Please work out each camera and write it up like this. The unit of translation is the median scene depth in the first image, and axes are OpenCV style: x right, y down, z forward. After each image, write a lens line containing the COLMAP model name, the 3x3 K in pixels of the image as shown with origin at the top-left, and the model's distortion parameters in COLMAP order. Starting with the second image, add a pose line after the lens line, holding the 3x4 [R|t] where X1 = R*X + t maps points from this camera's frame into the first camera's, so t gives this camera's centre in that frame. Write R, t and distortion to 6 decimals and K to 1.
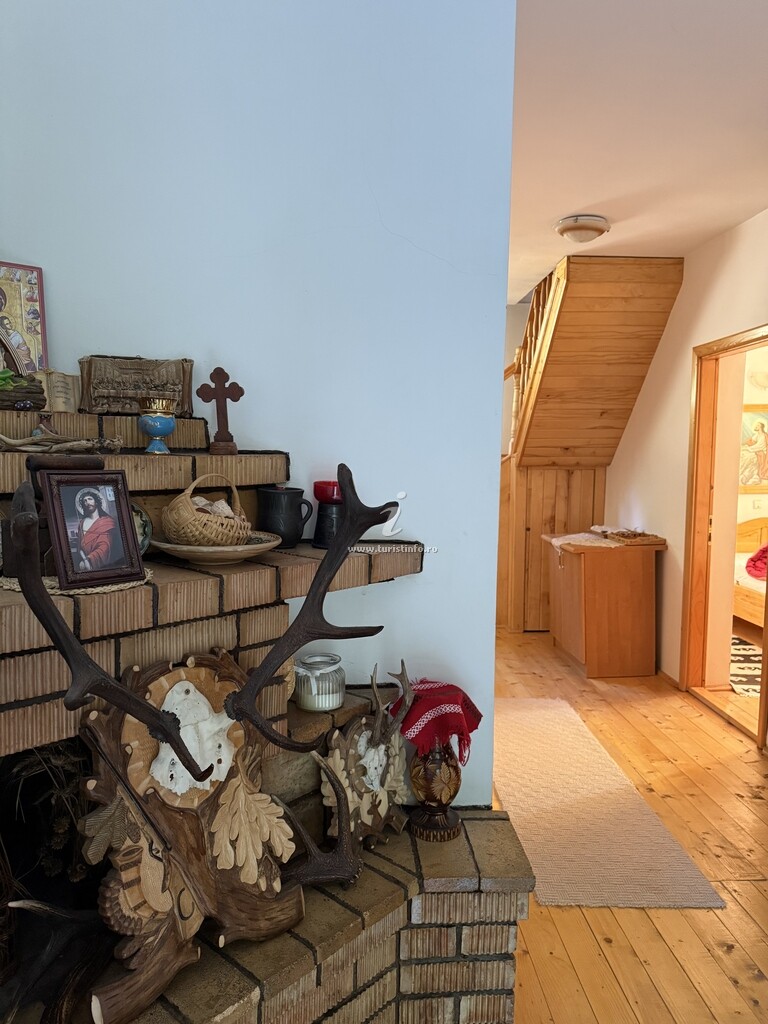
lens RADIAL K [[728.1, 0, 387.2], [0, 728.1, 512.5], [0, 0, 1]] dist [0.034047, -0.060169]
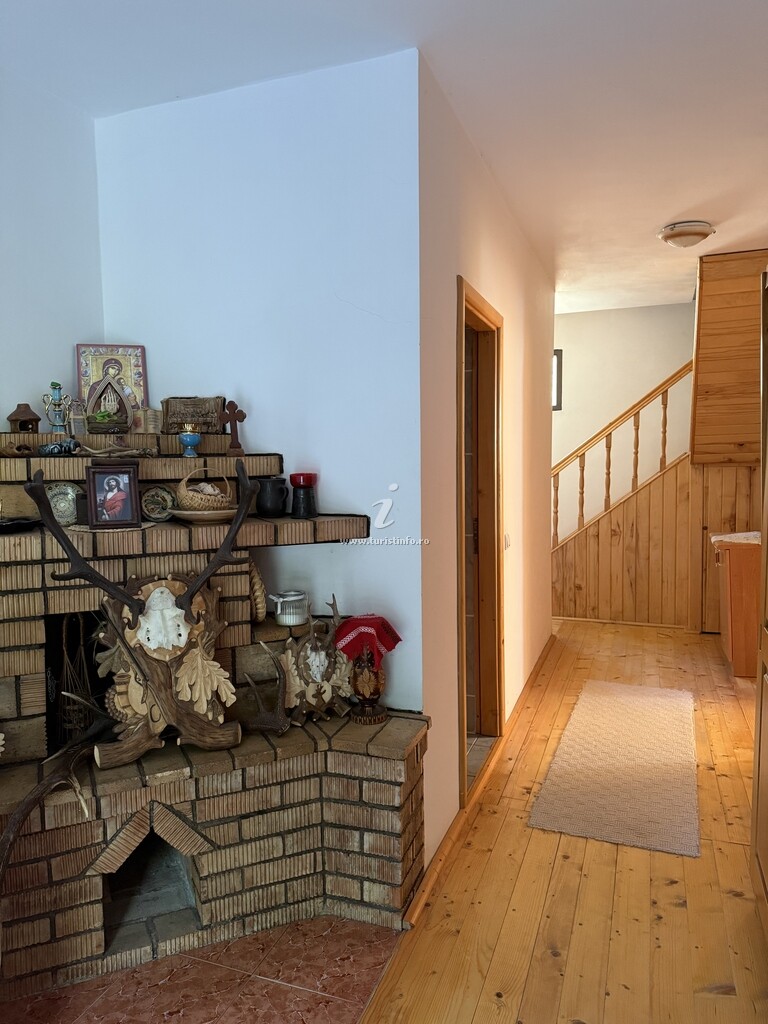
lens RADIAL K [[728.1, 0, 381.8], [0, 728.1, 503.3], [0, 0, 1]] dist [0.034047, -0.060169]
pose [[0.925026, -0.004680, -0.379874, 0.668267], [-0.004015, 0.999748, -0.022093, 0.053574], [0.379882, 0.021961, 0.924774, -0.314717]]
